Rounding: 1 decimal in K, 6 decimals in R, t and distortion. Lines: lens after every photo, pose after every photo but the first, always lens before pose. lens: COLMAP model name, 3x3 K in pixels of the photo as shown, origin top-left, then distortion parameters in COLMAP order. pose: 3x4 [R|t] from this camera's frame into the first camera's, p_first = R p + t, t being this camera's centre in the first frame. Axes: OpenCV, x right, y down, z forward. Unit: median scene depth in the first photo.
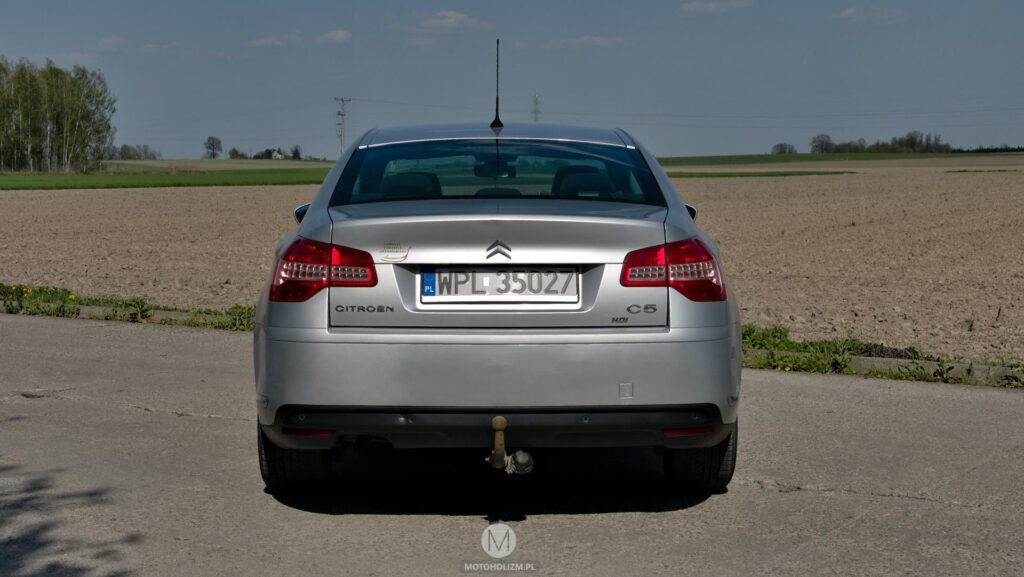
lens RADIAL K [[1517.7, 0, 512.0], [0, 1517.7, 288.5], [0, 0, 1]] dist [0.132465, 0.041275]
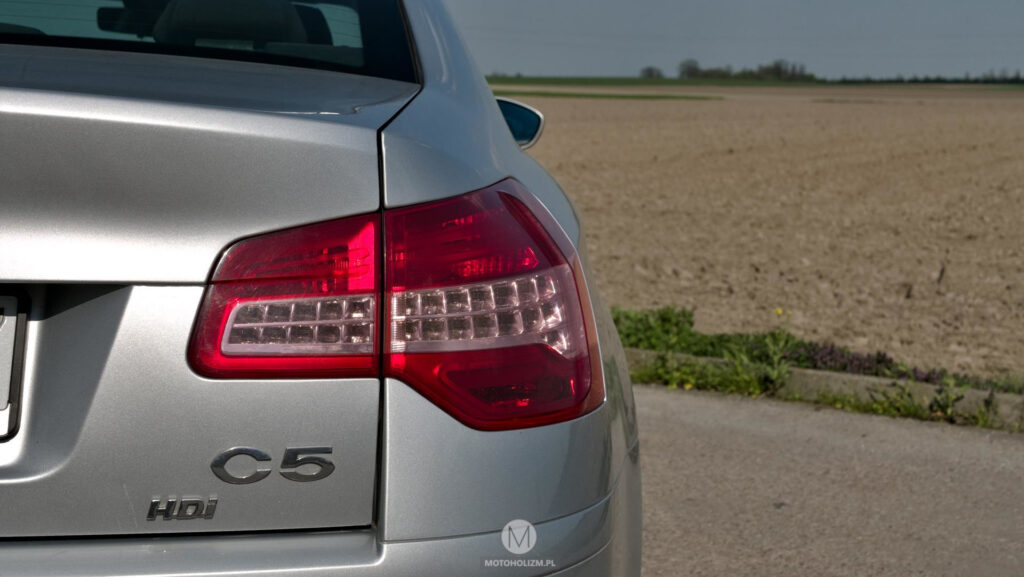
lens RADIAL K [[1517.7, 0, 512.0], [0, 1517.7, 288.5], [0, 0, 1]] dist [0.132465, 0.041275]
pose [[0.995693, 0.023602, 0.089656, 0.052850], [-0.028381, 0.998222, 0.052412, -0.015935], [-0.088259, -0.054730, 0.994593, 0.387574]]
